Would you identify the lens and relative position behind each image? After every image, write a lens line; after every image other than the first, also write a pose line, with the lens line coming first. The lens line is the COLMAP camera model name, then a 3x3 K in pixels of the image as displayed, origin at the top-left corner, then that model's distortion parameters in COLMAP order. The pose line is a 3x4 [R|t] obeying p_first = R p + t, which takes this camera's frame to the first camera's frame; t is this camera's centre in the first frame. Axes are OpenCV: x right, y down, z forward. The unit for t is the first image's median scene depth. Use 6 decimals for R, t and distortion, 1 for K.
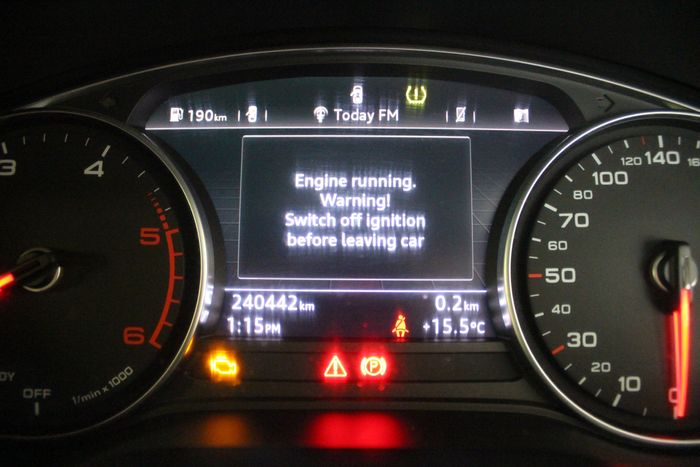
lens RADIAL K [[566.1, 0, 353.9], [0, 566.1, 233.3], [0, 0, 1]] dist [-0.173956, 0.151249]
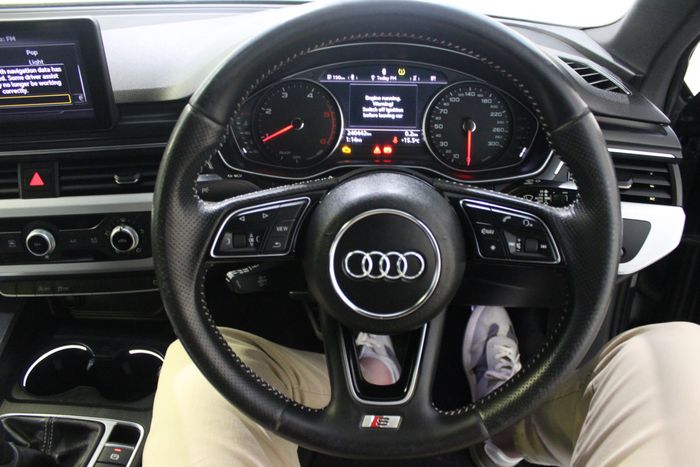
lens RADIAL K [[566.1, 0, 353.9], [0, 566.1, 233.3], [0, 0, 1]] dist [-0.173956, 0.151249]
pose [[0.999356, 0.014003, -0.033032, -0.052621], [-0.005380, 0.968763, 0.247930, -0.144417], [0.035472, -0.247593, 0.968215, -2.587441]]
